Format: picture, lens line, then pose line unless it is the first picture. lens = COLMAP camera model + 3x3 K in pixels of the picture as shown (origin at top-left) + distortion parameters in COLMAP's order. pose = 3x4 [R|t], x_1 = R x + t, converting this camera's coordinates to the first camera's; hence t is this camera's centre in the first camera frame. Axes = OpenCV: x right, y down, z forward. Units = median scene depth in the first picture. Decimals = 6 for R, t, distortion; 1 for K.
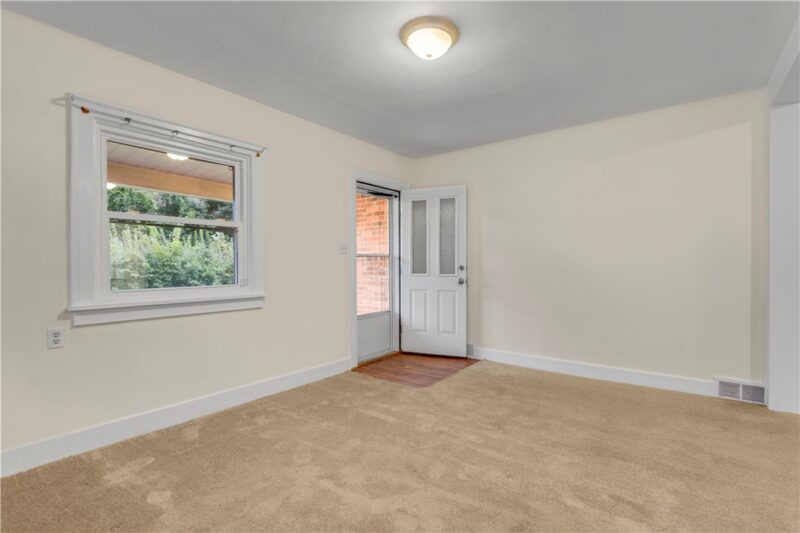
lens RADIAL K [[360.0, 0, 406.2], [0, 360.0, 266.5], [0, 0, 1]] dist [-0.002476, -0.000002]
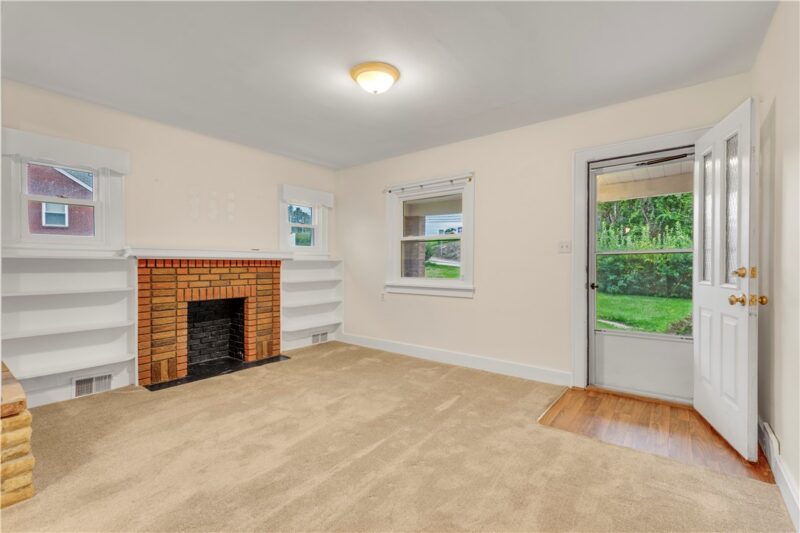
lens RADIAL K [[360.0, 0, 407.4], [0, 360.0, 266.8], [0, 0, 1]] dist [-0.002476, -0.000002]
pose [[0.015733, 0.014457, -0.999772, 0.906398], [-0.001874, 0.999894, 0.014429, -0.015221], [0.999874, 0.001646, 0.015758, 0.779311]]
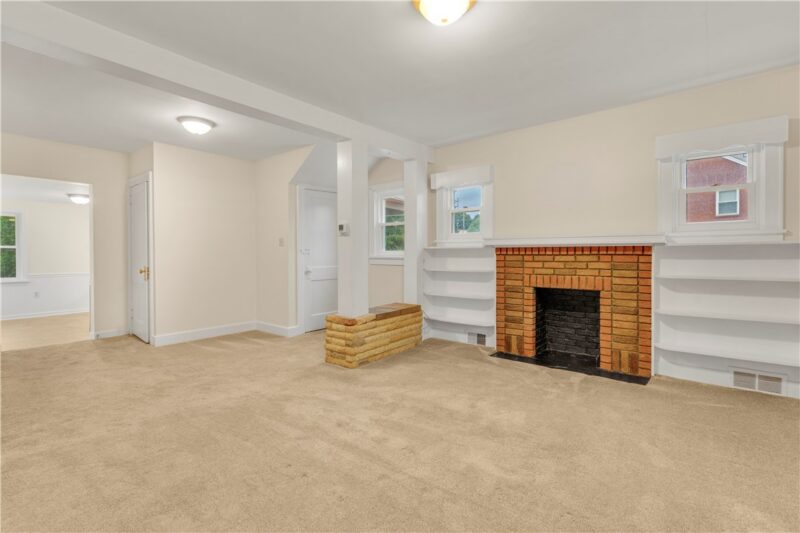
lens RADIAL K [[360.0, 0, 401.2], [0, 360.0, 258.1], [0, 0, 1]] dist [-0.002476, -0.000002]
pose [[-0.999935, 0.010214, 0.005125, 0.119691], [0.010294, 0.999822, 0.015805, -0.006765], [-0.004962, 0.015857, -0.999862, 1.359315]]
